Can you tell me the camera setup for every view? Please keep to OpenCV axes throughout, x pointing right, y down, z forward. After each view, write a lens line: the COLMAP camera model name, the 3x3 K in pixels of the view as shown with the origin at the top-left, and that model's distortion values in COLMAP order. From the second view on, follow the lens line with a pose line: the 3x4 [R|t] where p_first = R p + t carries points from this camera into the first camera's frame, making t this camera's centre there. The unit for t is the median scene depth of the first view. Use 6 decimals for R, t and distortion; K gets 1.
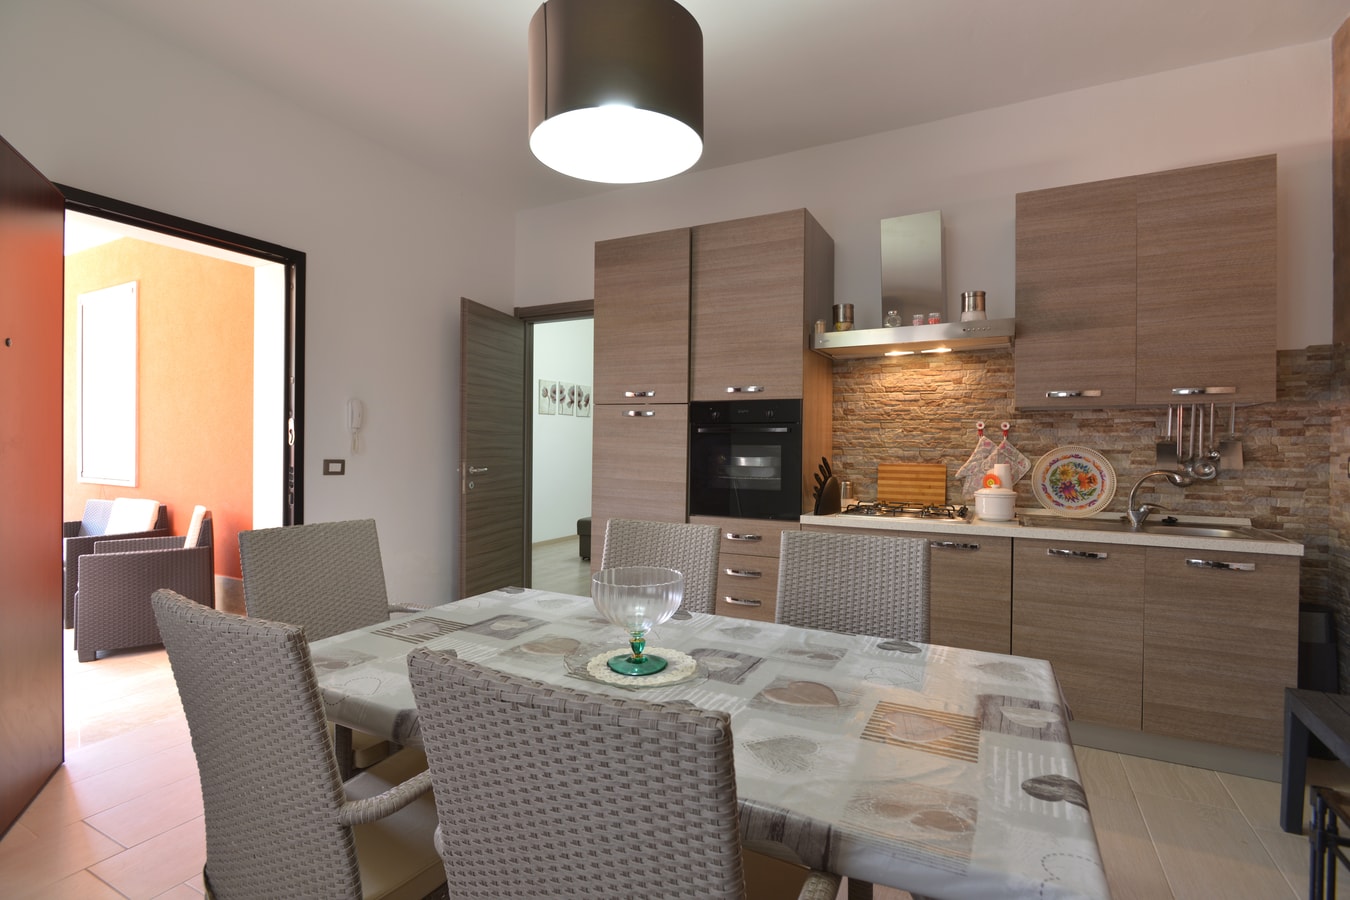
lens RADIAL K [[648.0, 0, 675.0], [0, 648.0, 450.0], [0, 0, 1]] dist [-0.014721, 0.000074]
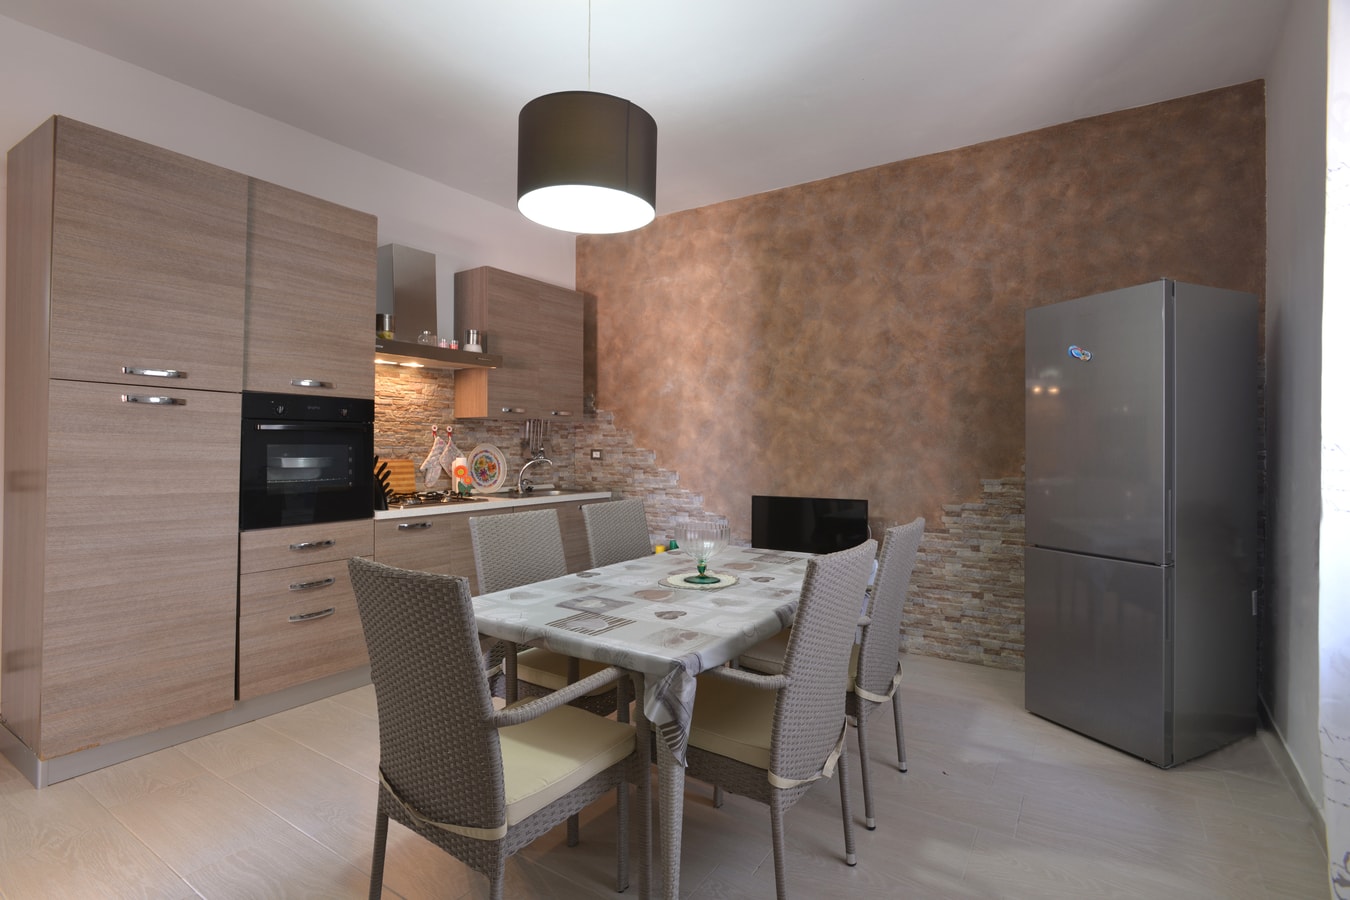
lens RADIAL K [[648.0, 0, 675.0], [0, 648.0, 450.0], [0, 0, 1]] dist [-0.014721, 0.000074]
pose [[0.104642, -0.013172, 0.994423, -0.756900], [0.003515, 0.999911, 0.012875, -0.009834], [-0.994504, 0.002149, 0.104679, 0.399145]]
